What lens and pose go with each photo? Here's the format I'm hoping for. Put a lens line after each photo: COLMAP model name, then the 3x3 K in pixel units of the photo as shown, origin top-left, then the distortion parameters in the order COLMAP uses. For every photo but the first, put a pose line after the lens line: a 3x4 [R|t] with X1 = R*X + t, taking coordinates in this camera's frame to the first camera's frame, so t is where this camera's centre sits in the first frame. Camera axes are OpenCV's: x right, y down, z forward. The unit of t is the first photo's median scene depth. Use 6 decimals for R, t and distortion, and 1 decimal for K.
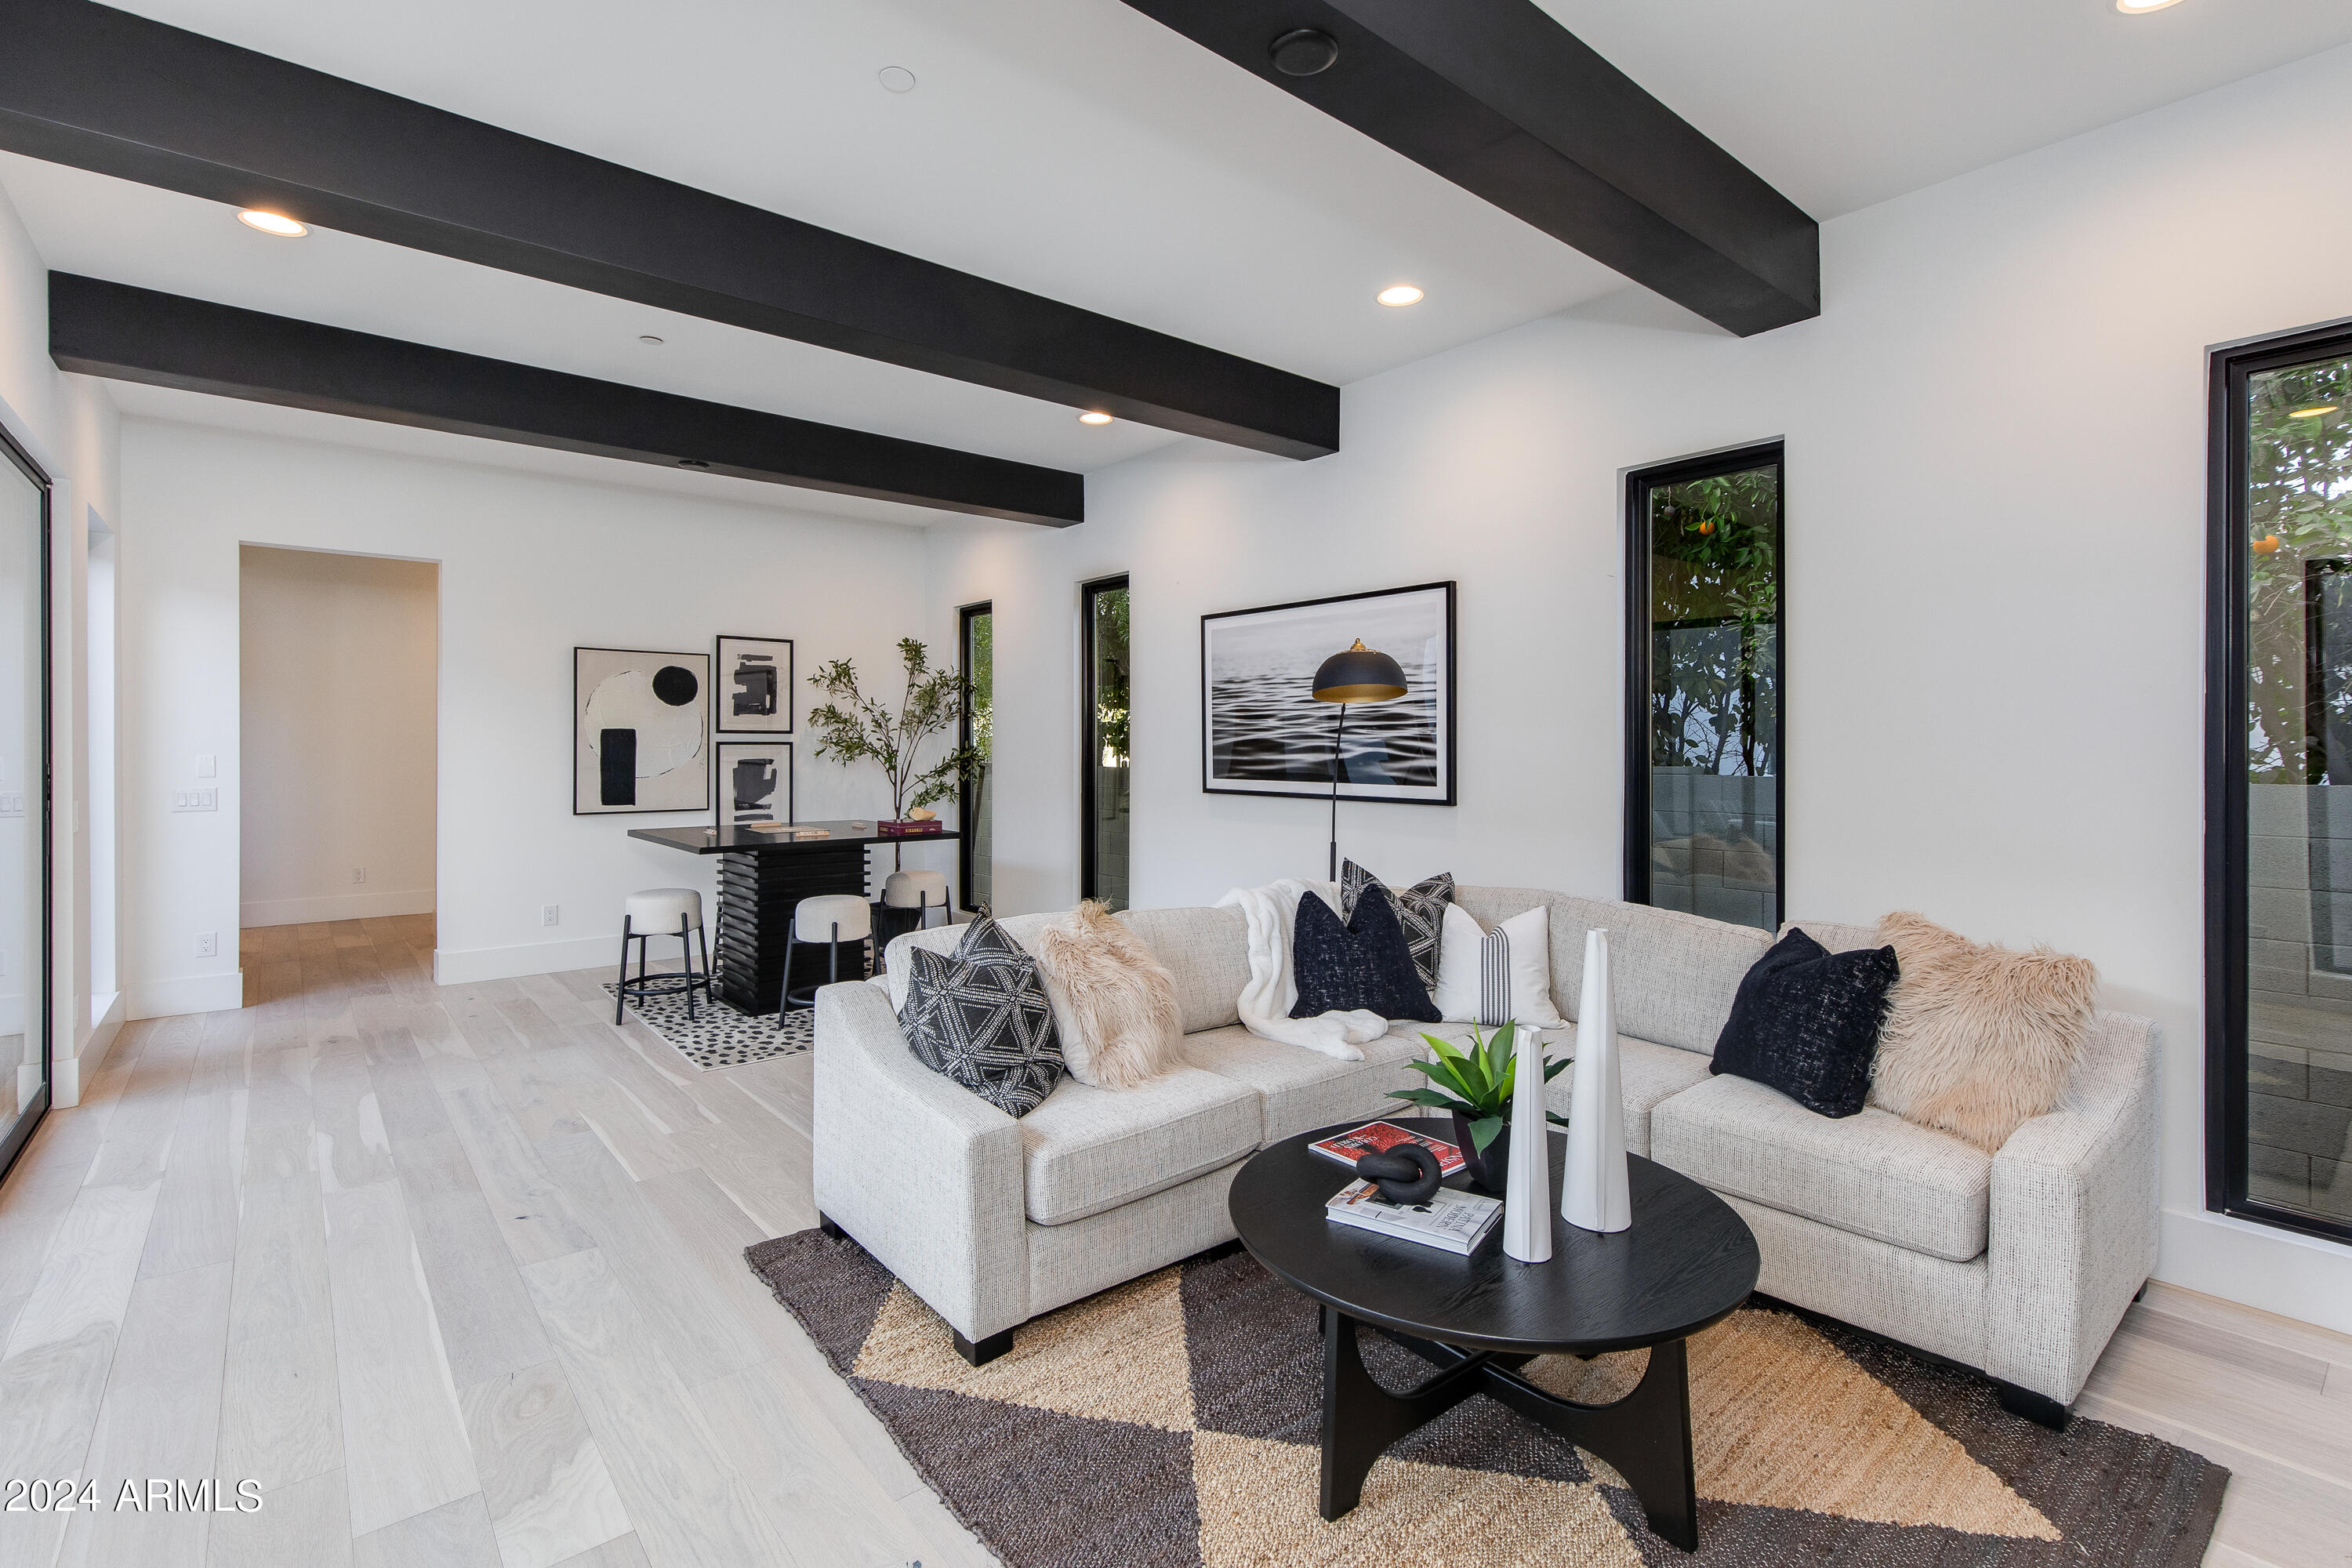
lens RADIAL K [[1077.1, 0, 1190.5], [0, 1077.1, 748.4], [0, 0, 1]] dist [-0.003271, -0.000339]
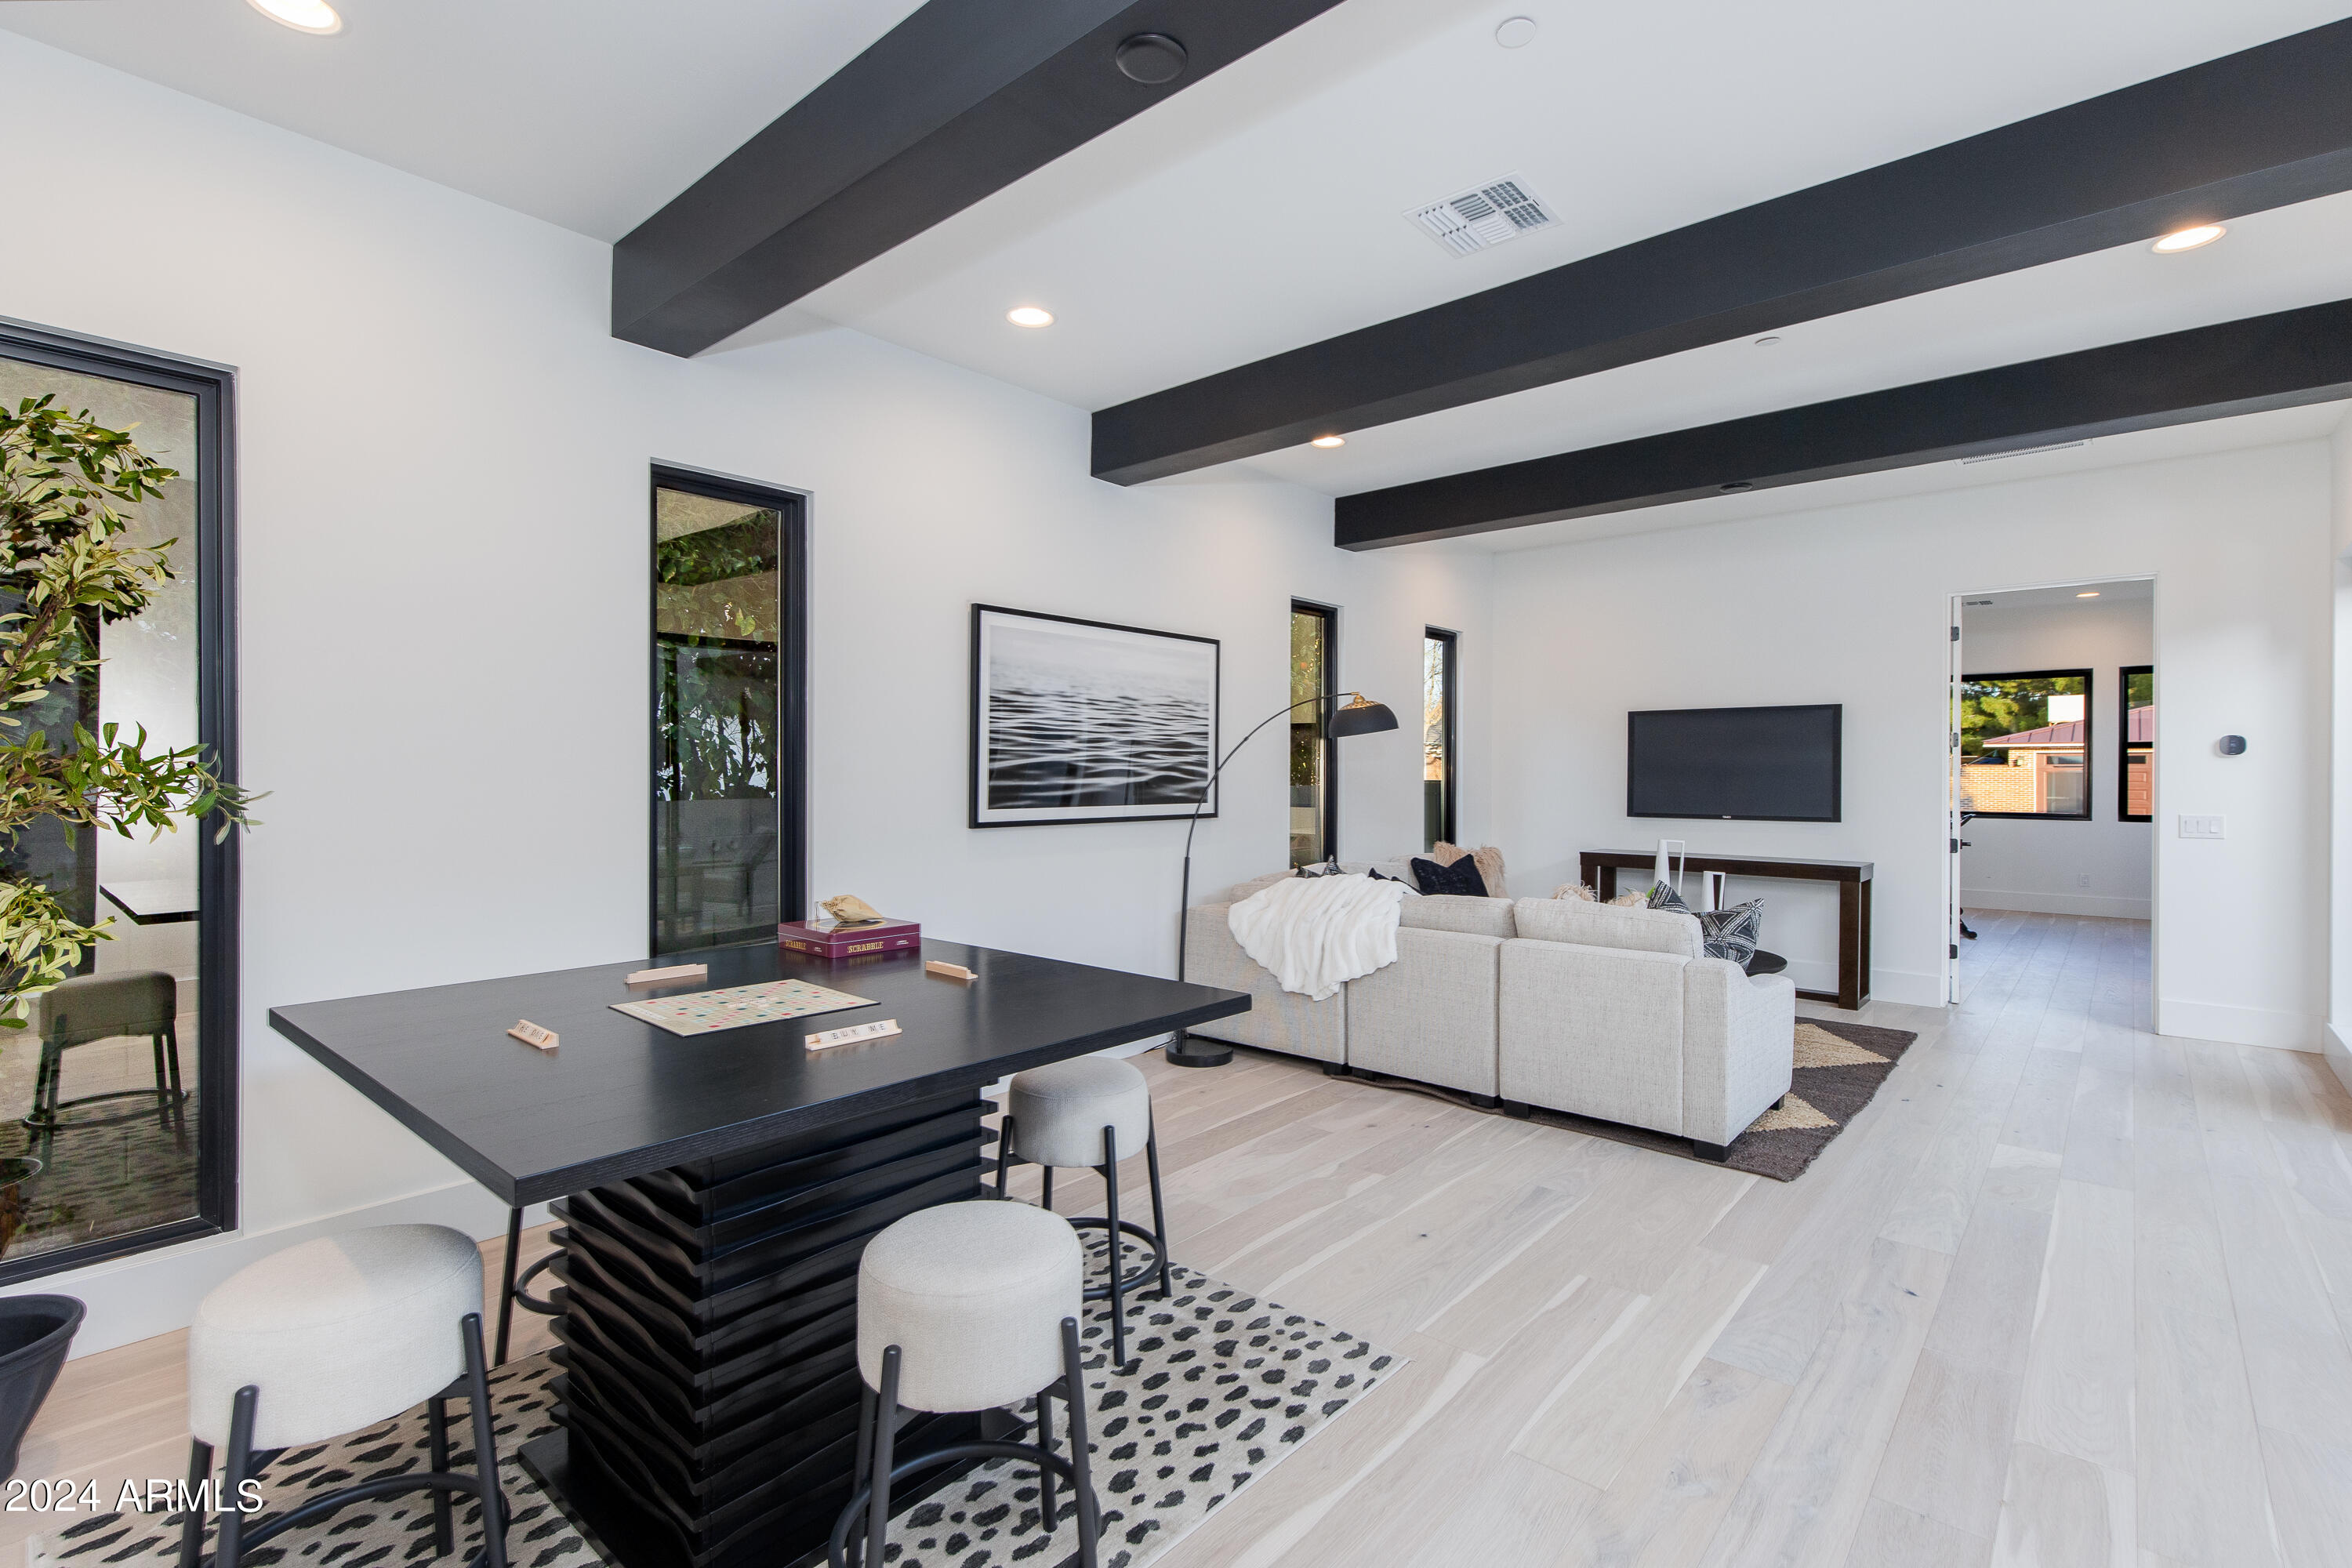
lens RADIAL K [[1085.1, 0, 1177.3], [0, 1085.1, 778.5], [0, 0, 1]] dist [0.001728, -0.000236]
pose [[-0.148705, -0.008009, 0.988849, -0.915467], [-0.002043, 0.999968, 0.007791, -0.002103], [-0.988879, -0.000862, -0.148717, 1.117650]]
